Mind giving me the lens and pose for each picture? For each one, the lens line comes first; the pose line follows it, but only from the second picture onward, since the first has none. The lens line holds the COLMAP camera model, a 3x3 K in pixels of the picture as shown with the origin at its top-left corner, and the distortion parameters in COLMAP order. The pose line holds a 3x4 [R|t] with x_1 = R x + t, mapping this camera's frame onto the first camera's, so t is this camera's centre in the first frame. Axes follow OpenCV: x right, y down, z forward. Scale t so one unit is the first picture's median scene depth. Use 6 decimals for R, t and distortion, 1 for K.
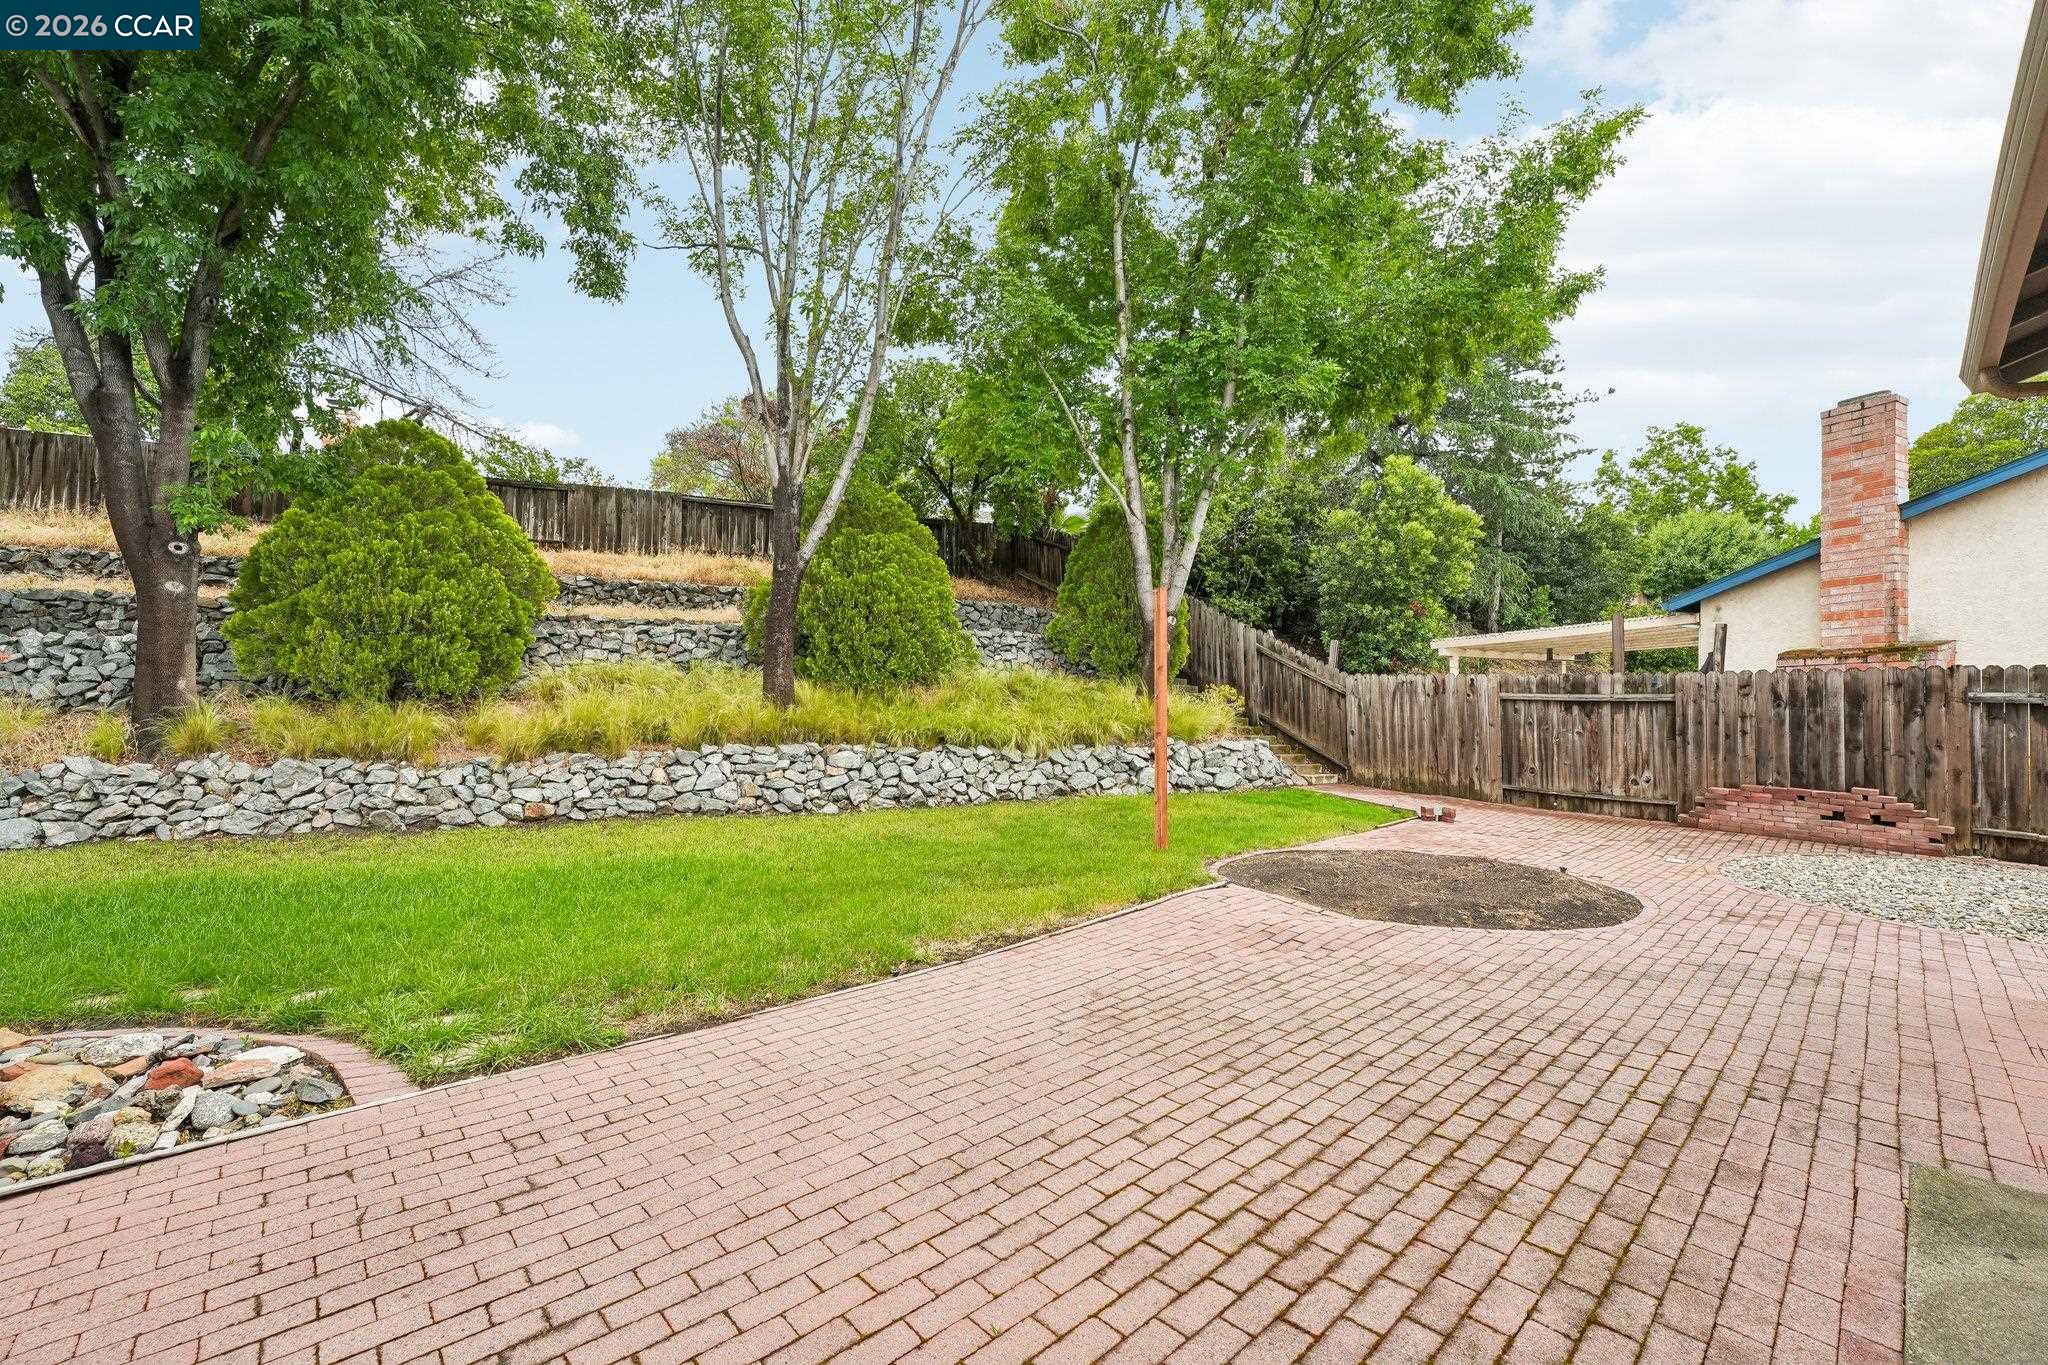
lens RADIAL K [[833.2, 0, 1012.1], [0, 833.2, 698.6], [0, 0, 1]] dist [-0.021181, 0.001501]
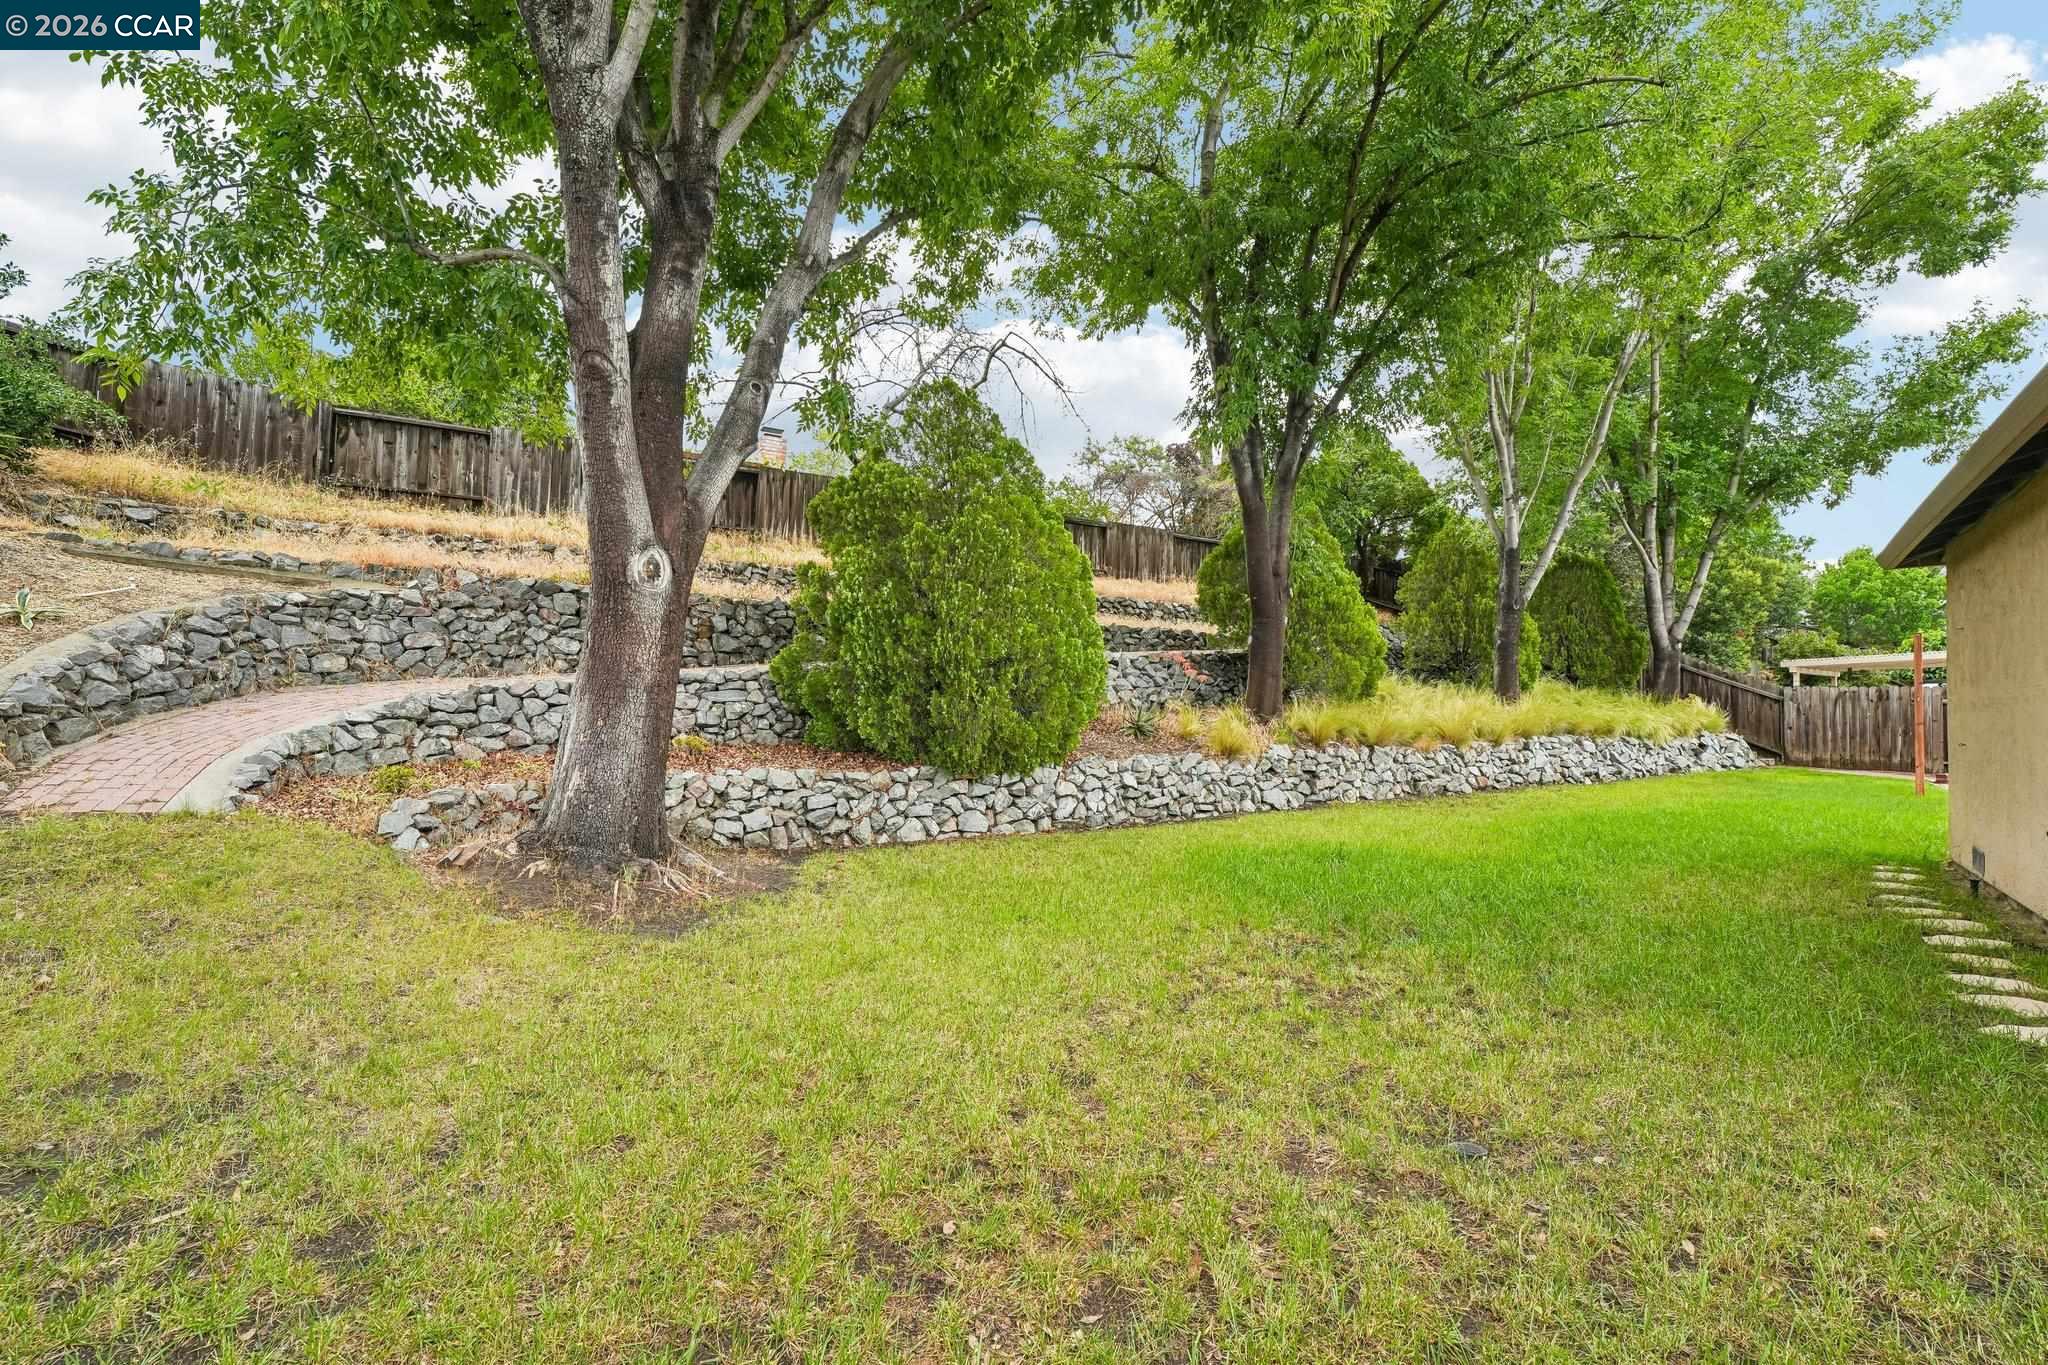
lens RADIAL K [[833.2, 0, 1007.5], [0, 833.2, 693.9], [0, 0, 1]] dist [-0.021181, 0.001501]
pose [[0.994074, 0.003500, 0.108651, -1.417547], [-0.002670, 0.999966, -0.007780, -0.002728], [-0.108674, 0.007444, 0.994050, -0.305491]]
